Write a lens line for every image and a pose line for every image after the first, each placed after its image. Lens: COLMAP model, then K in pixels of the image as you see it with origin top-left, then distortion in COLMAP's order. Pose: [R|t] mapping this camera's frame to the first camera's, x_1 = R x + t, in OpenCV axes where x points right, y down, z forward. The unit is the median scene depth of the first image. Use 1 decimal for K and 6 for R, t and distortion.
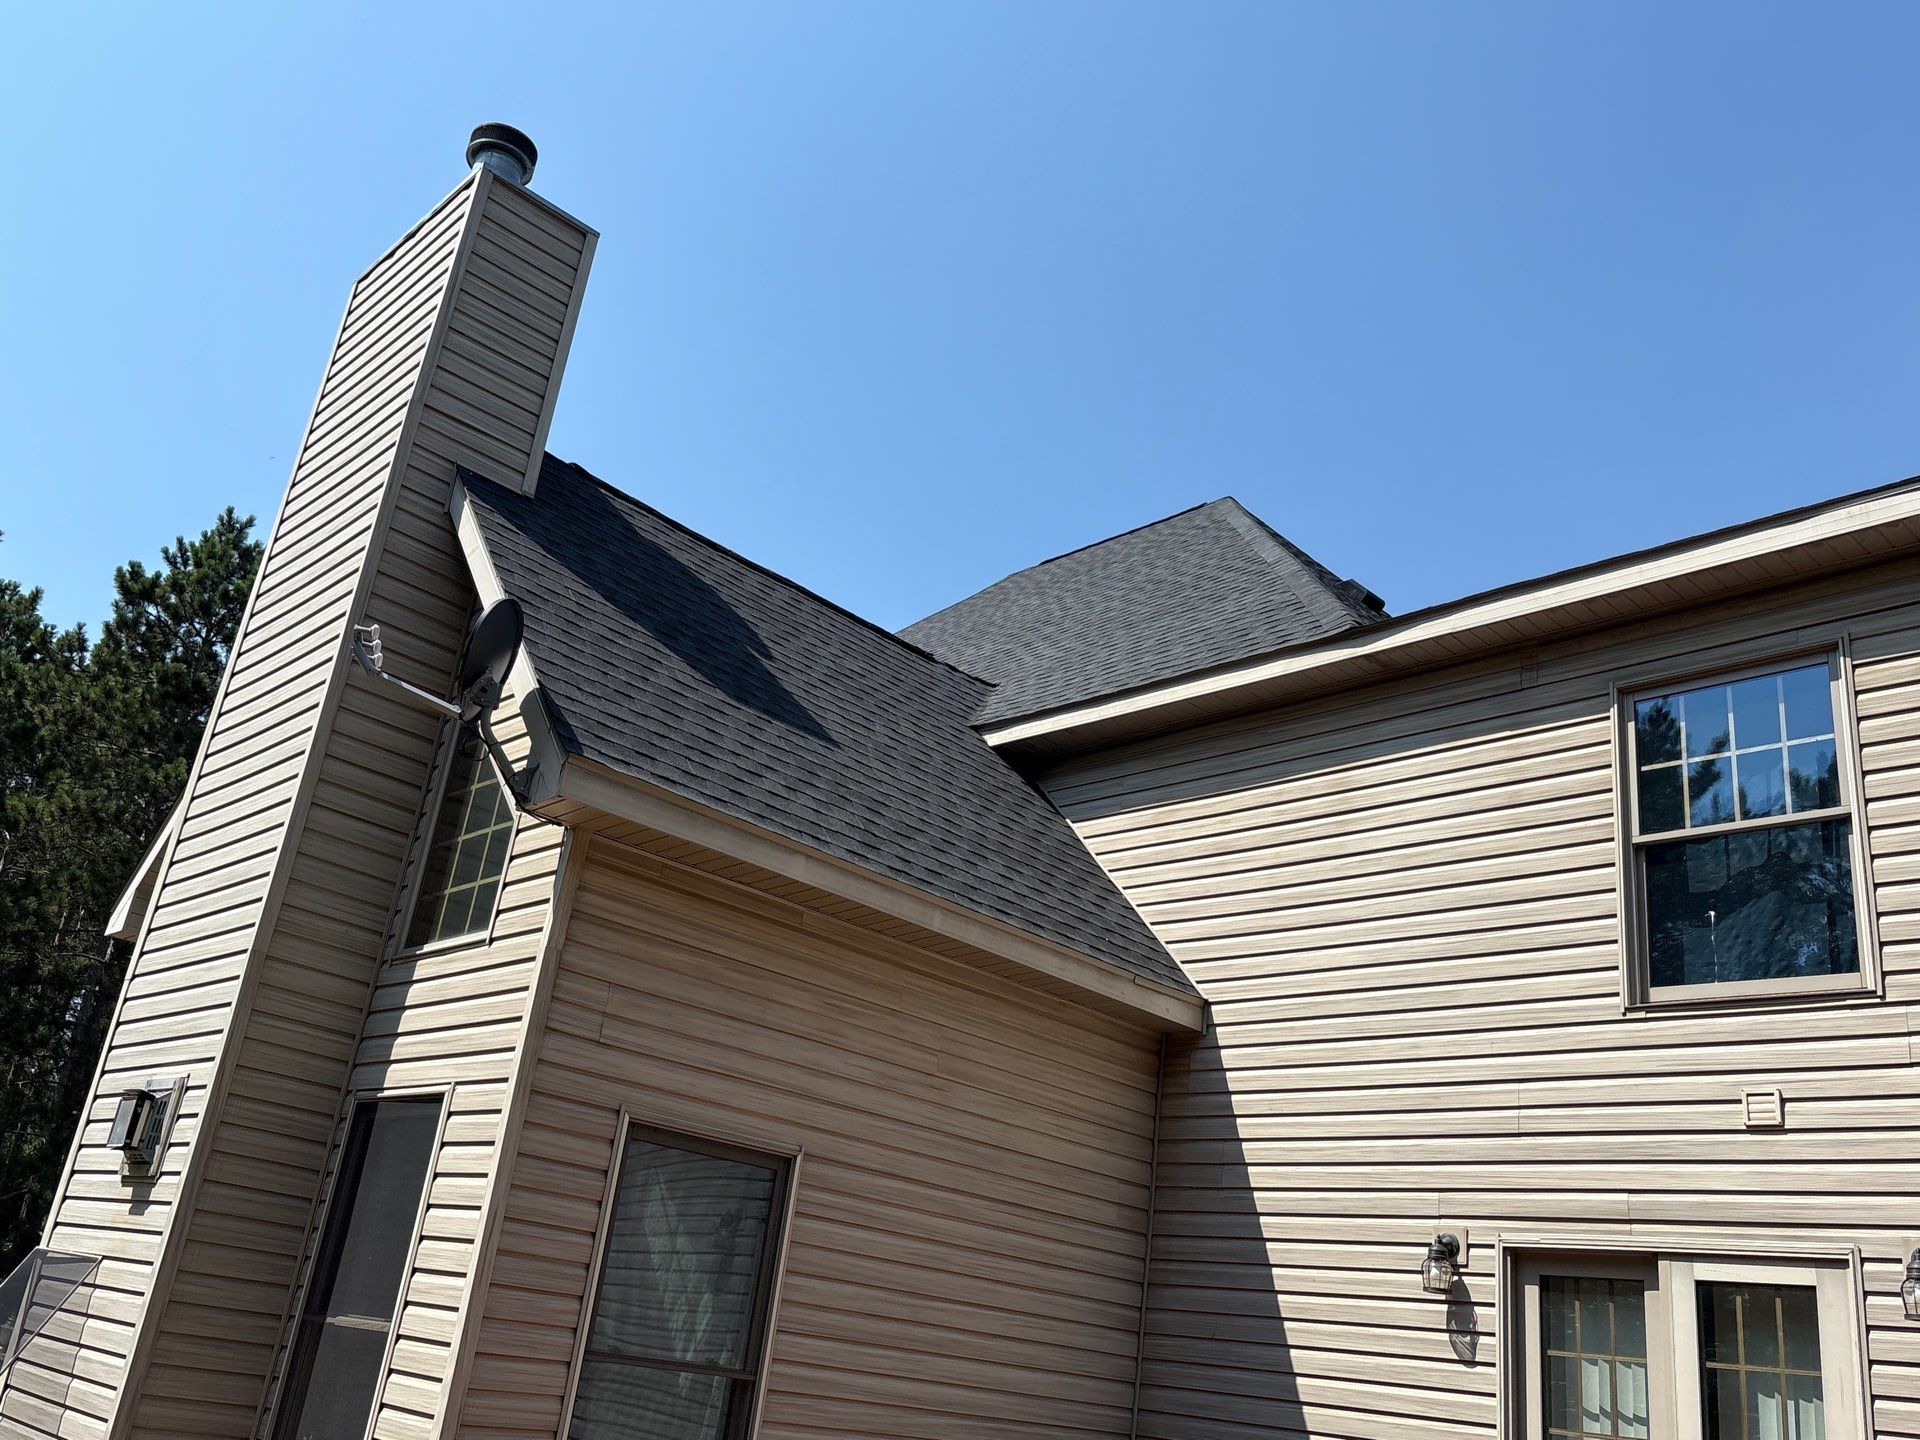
lens RADIAL K [[1646.1, 0, 952.5], [0, 1646.1, 717.8], [0, 0, 1]] dist [0.052535, -0.068975]
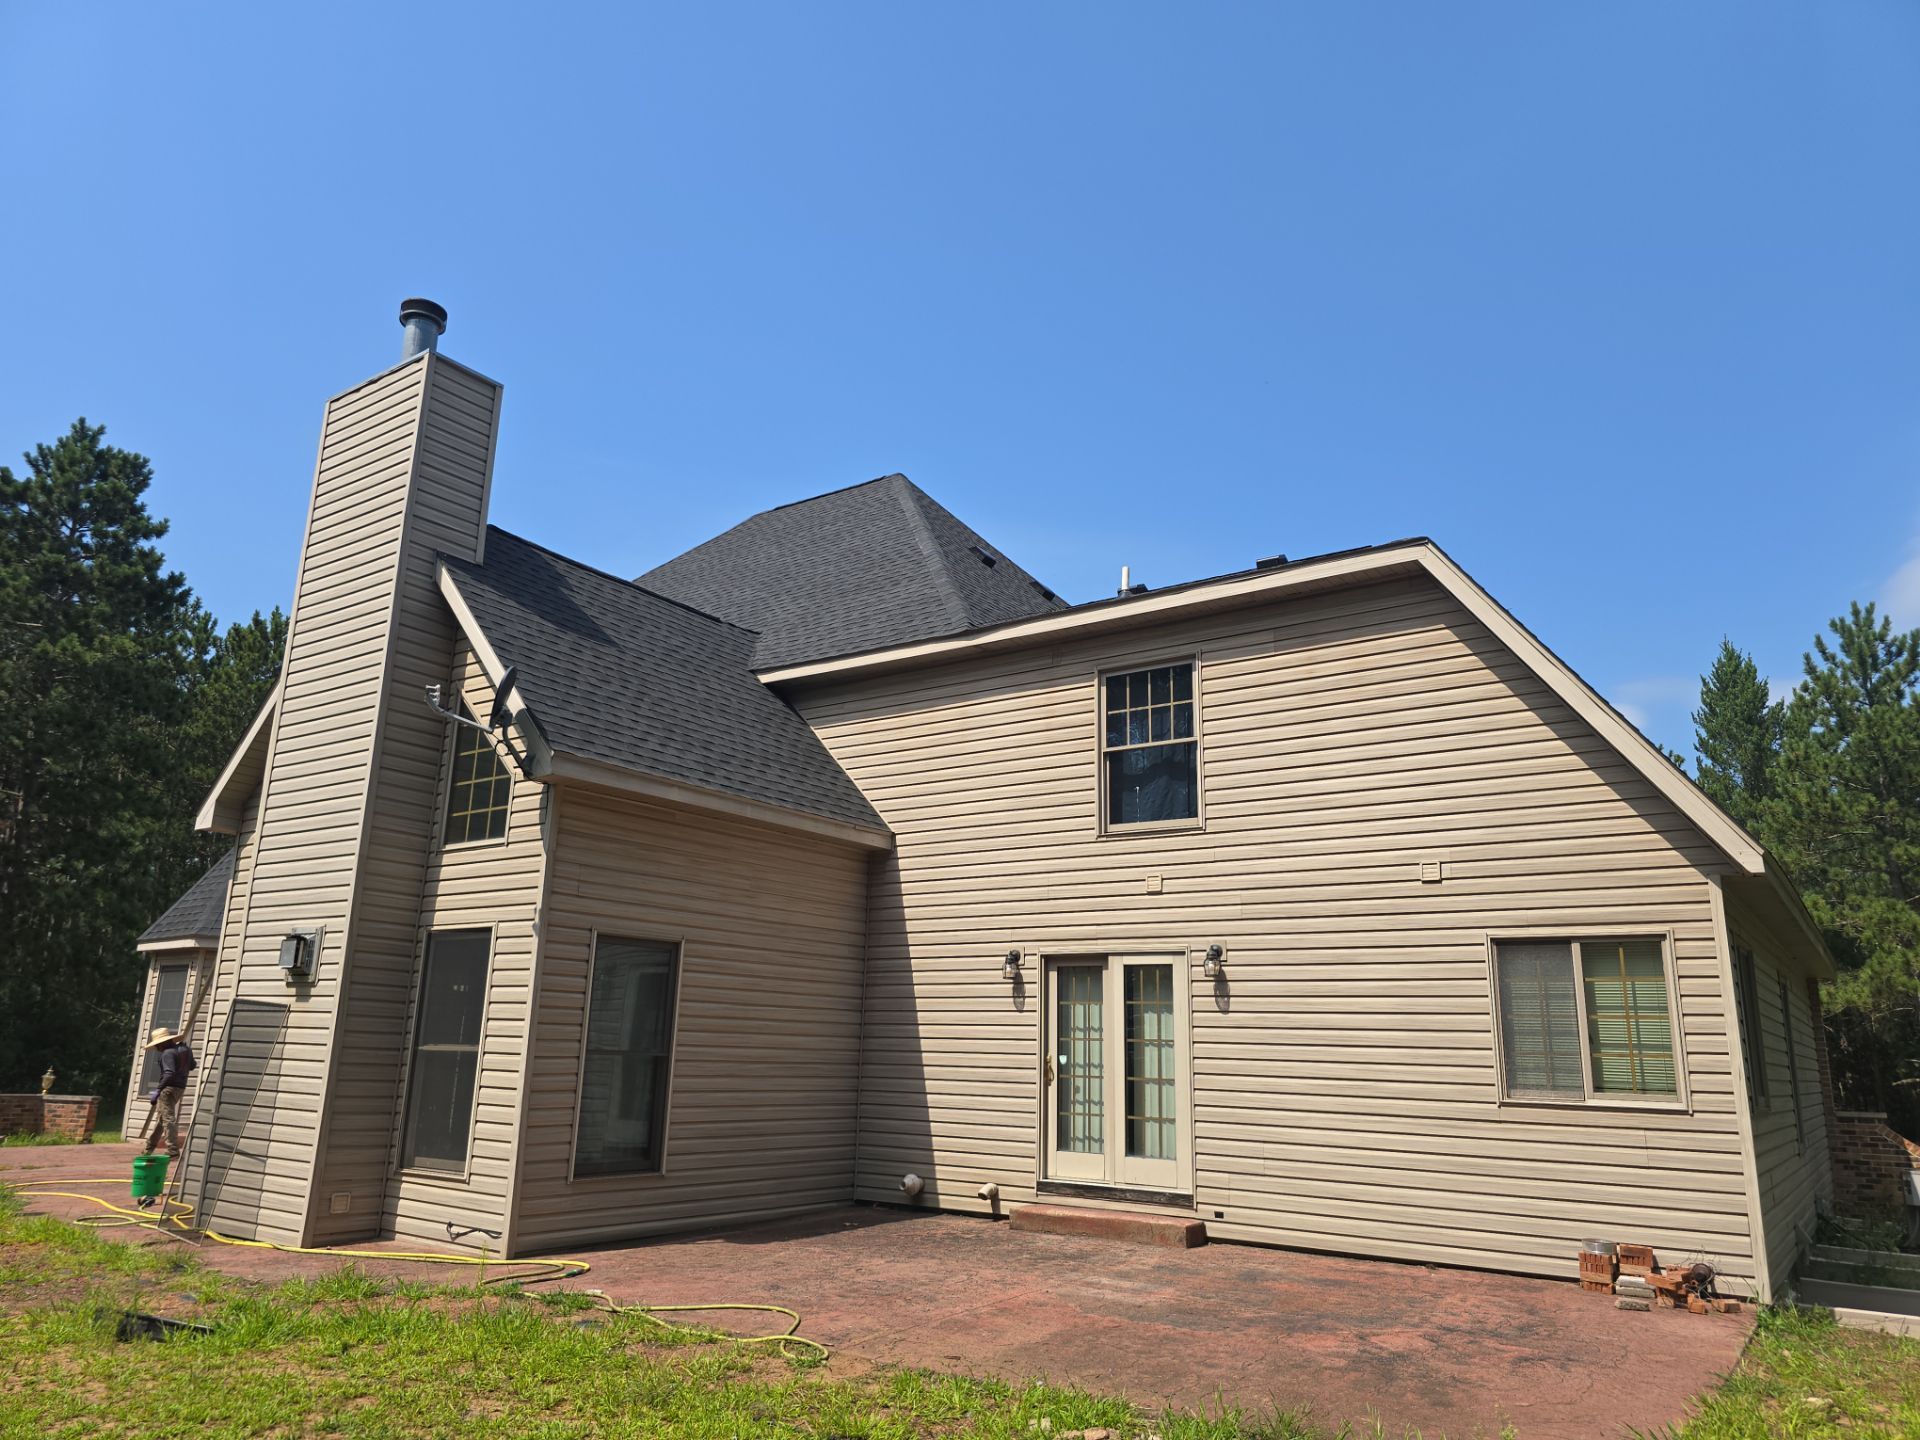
lens RADIAL K [[1312.7, 0, 960.0], [0, 1312.7, 723.2], [0, 0, 1]] dist [0.038924, -0.022718]
pose [[0.978957, -0.050727, 0.197660, -0.063808], [0.020752, 0.988337, 0.150863, -0.193075], [-0.203008, -0.143587, 0.968592, -0.466656]]
